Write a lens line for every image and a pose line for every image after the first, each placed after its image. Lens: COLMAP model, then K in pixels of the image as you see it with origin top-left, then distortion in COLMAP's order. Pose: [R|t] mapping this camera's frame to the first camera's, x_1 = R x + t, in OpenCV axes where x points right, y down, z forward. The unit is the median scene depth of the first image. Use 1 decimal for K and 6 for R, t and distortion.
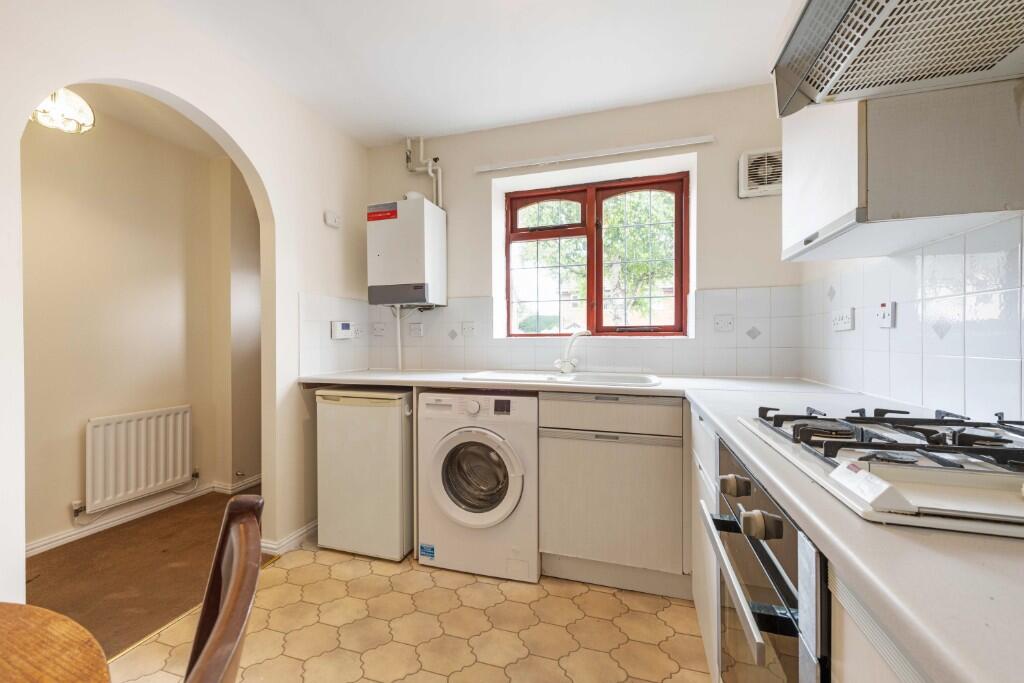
lens RADIAL K [[402.0, 0, 515.2], [0, 402.0, 341.7], [0, 0, 1]] dist [0.004694, -0.001975]
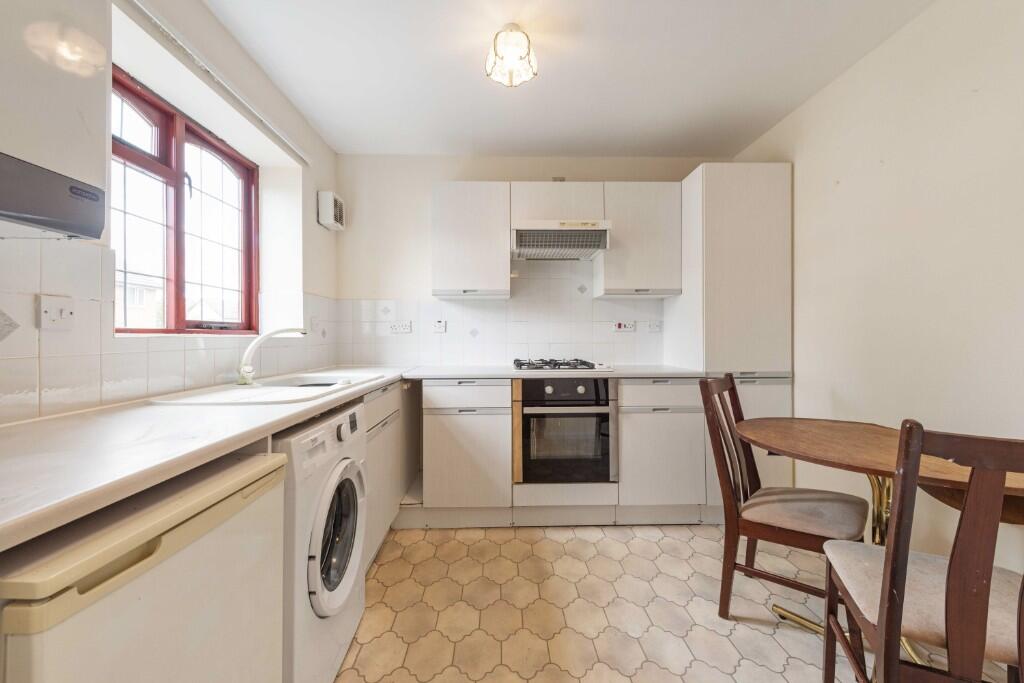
lens RADIAL K [[402.0, 0, 508.0], [0, 402.0, 334.0], [0, 0, 1]] dist [0.004694, -0.001975]
pose [[-0.316294, 0.005399, 0.948646, -0.635773], [0.006237, 0.999974, -0.003611, -0.007620], [-0.948641, 0.004775, -0.316319, 0.686425]]
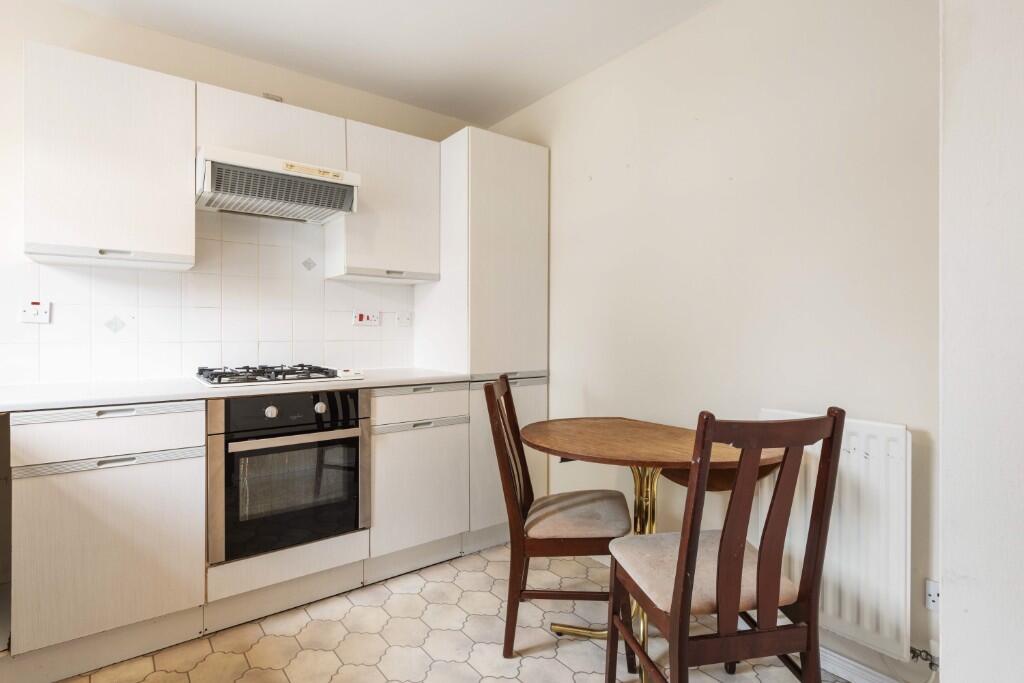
lens RADIAL K [[524.2, 0, 508.6], [0, 524.2, 333.7], [0, 0, 1]] dist [0.010867, -0.003841]
pose [[-0.815684, -0.005944, 0.578467, -0.553411], [-0.001314, 0.999964, 0.008422, -0.008981], [-0.578496, 0.006109, -0.815662, 0.747538]]
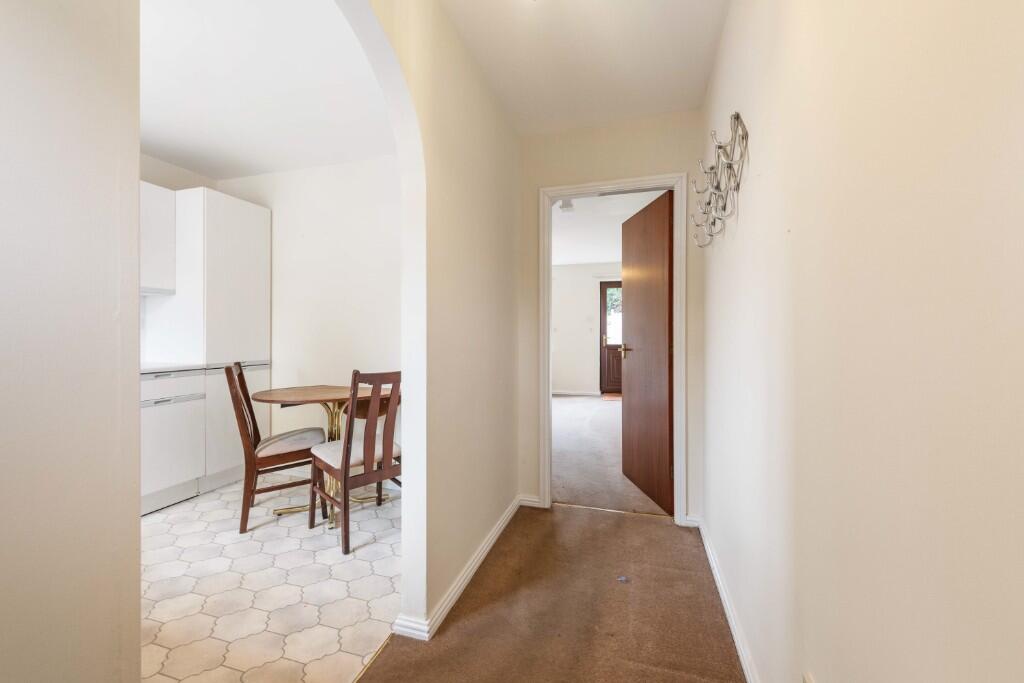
lens RADIAL K [[402.0, 0, 516.9], [0, 402.0, 336.5], [0, 0, 1]] dist [0.004694, -0.001975]
pose [[-0.999857, -0.007033, -0.015389, -0.730375], [-0.007173, 0.999933, 0.009047, -0.012377], [0.015324, 0.009156, -0.999841, 1.063486]]
